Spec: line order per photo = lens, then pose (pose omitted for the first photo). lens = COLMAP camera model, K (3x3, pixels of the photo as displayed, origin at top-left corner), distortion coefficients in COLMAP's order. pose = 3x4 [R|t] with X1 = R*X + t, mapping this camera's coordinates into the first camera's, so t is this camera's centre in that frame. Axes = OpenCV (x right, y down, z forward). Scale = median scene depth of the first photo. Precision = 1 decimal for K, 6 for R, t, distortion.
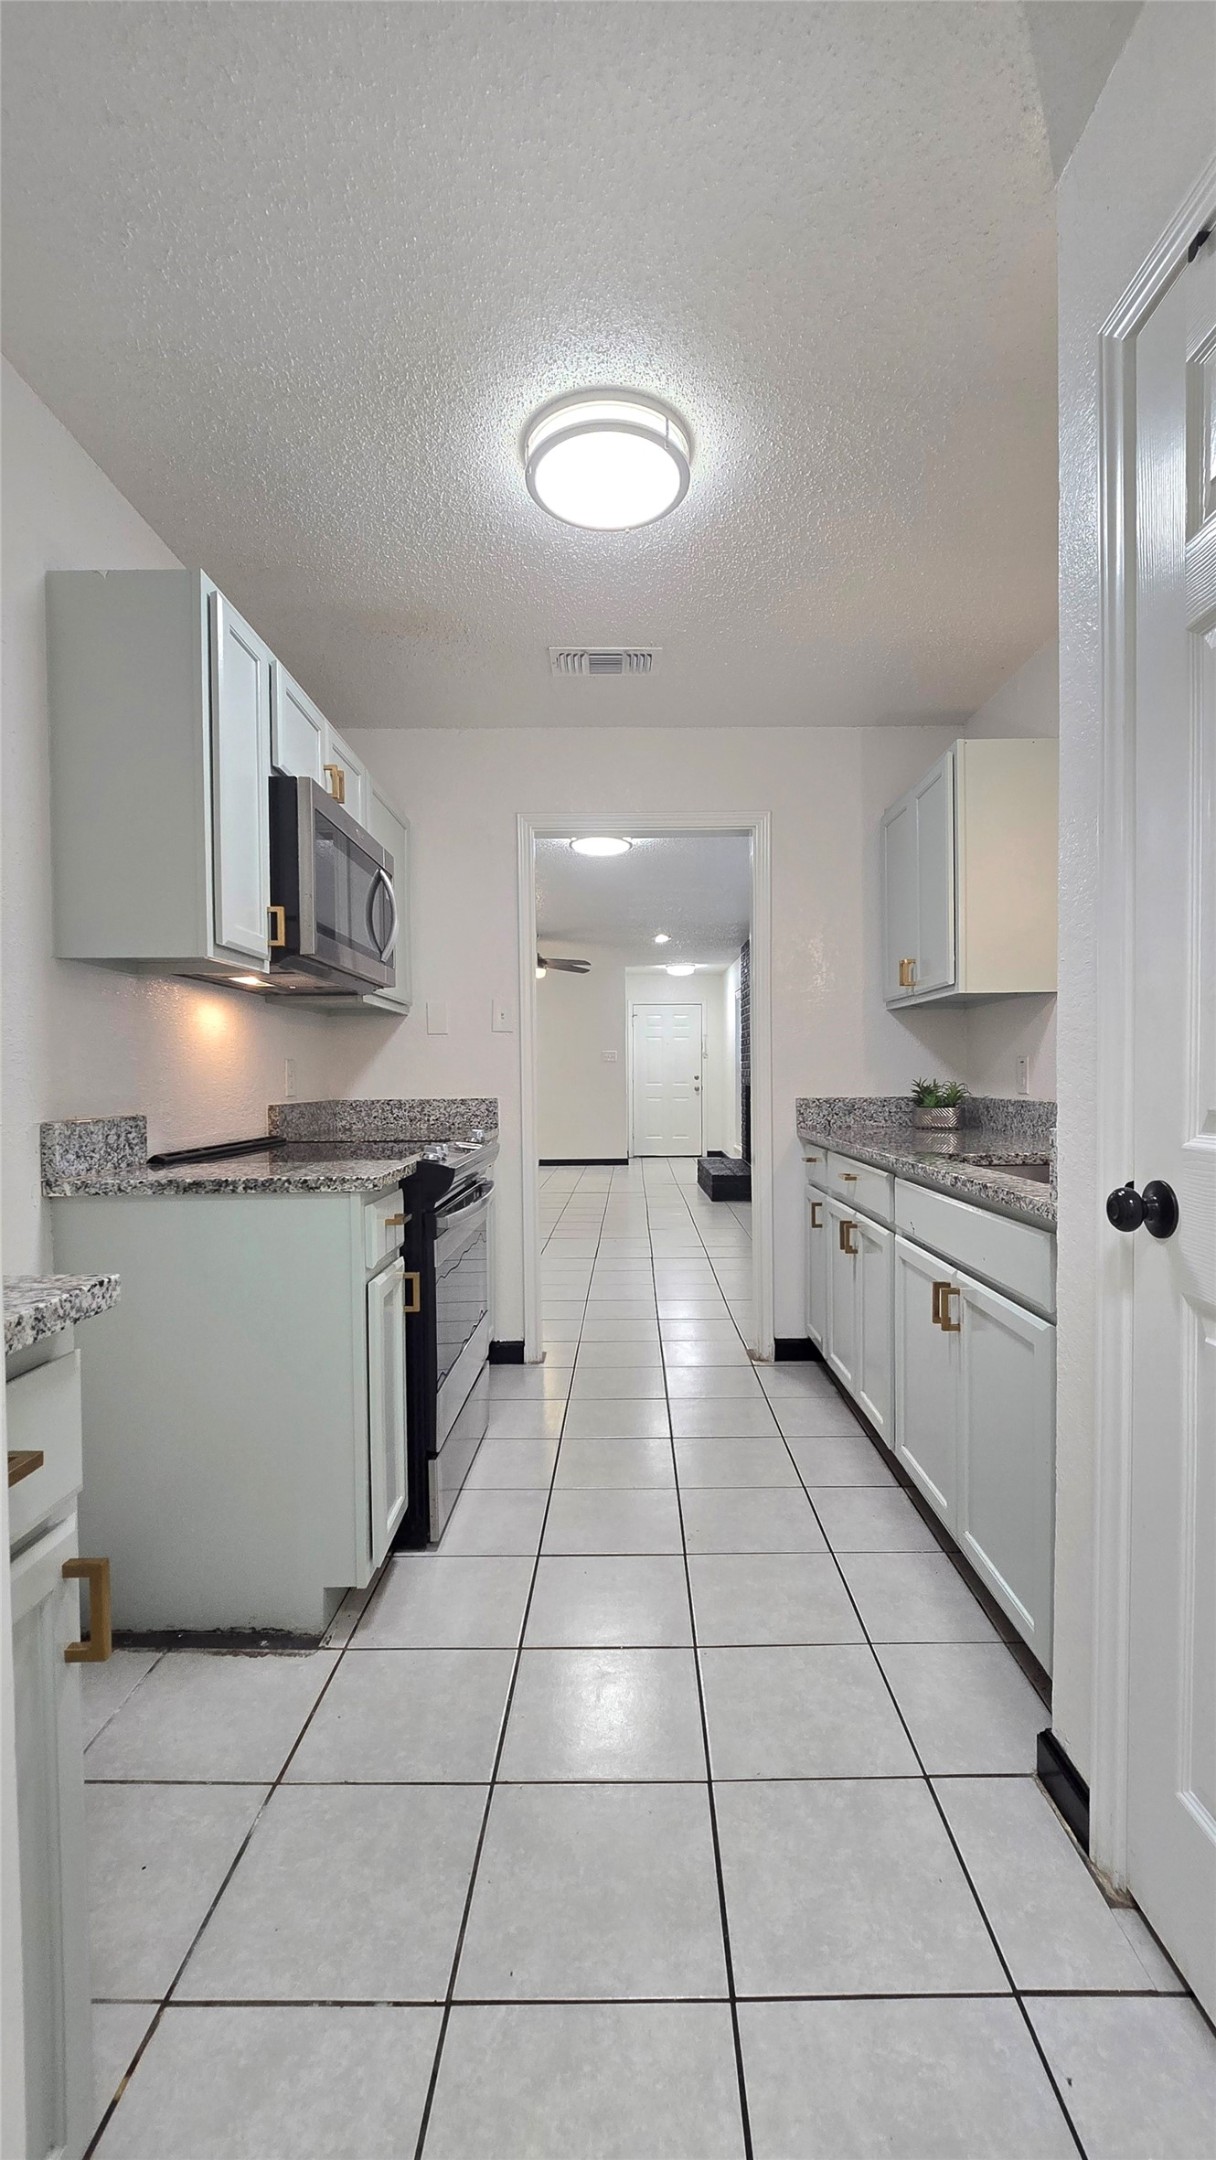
lens RADIAL K [[905.4, 0, 631.6], [0, 905.4, 1111.7], [0, 0, 1]] dist [0.000332, -0.000039]
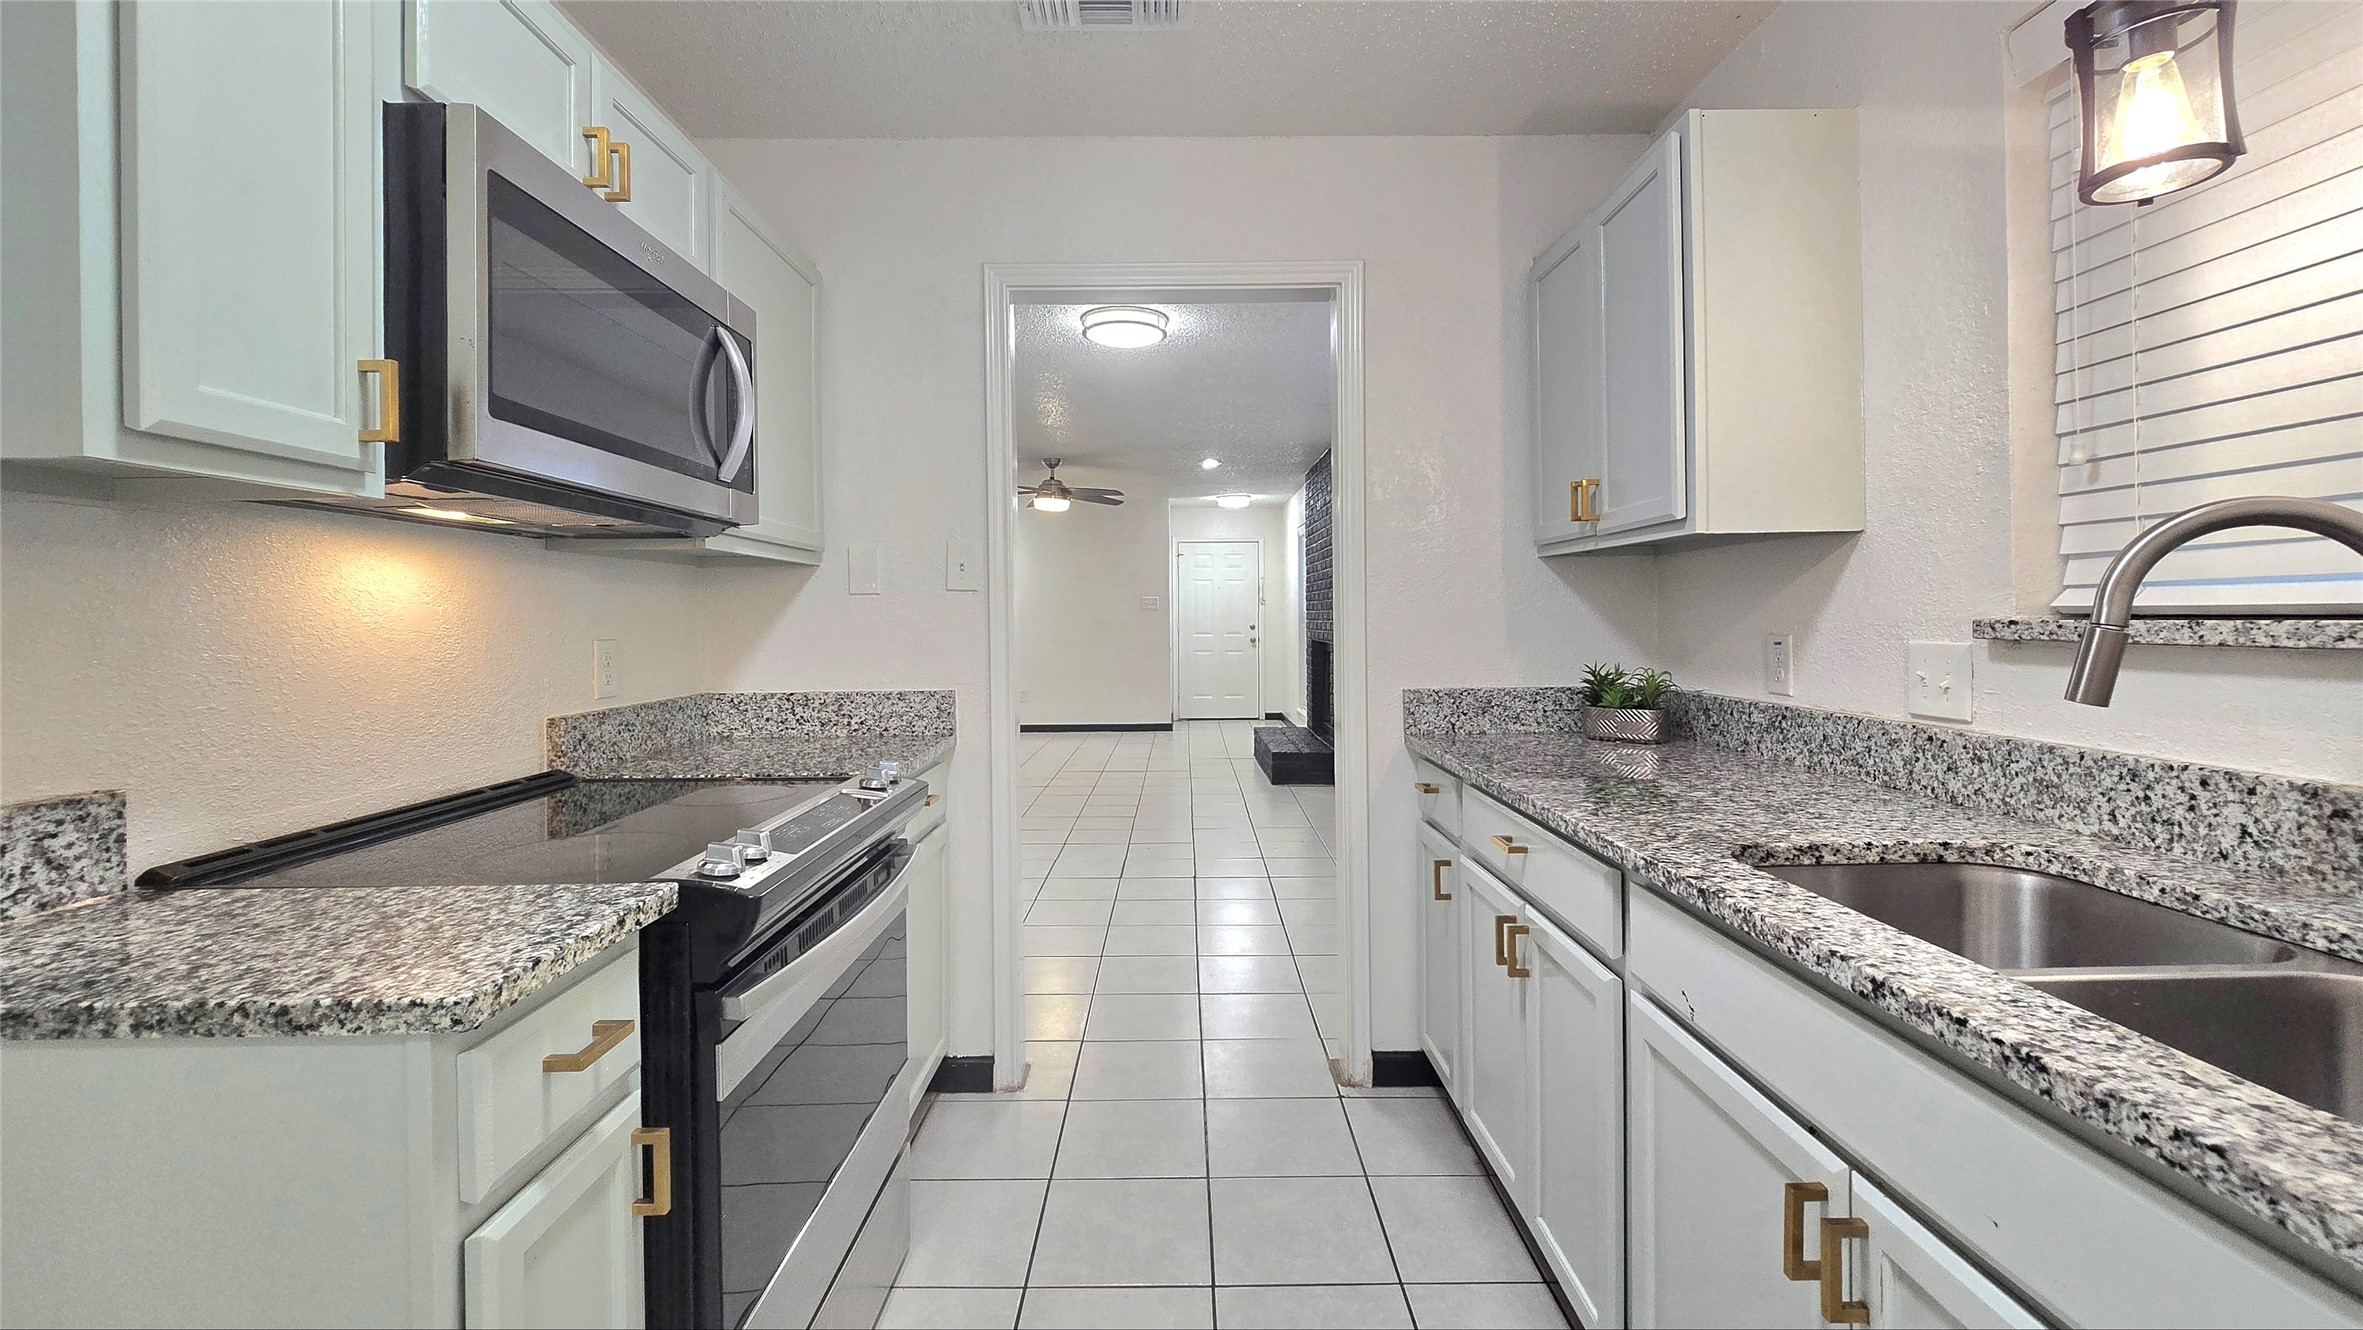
lens RADIAL K [[990.5, 0, 1180.4], [0, 990.5, 639.1], [0, 0, 1]] dist [0.000332, -0.000039]
pose [[0.999999, -0.000918, -0.001019, 0.019269], [0.000899, 0.999826, -0.018651, -0.039711], [0.001036, 0.018651, 0.999826, 0.278580]]
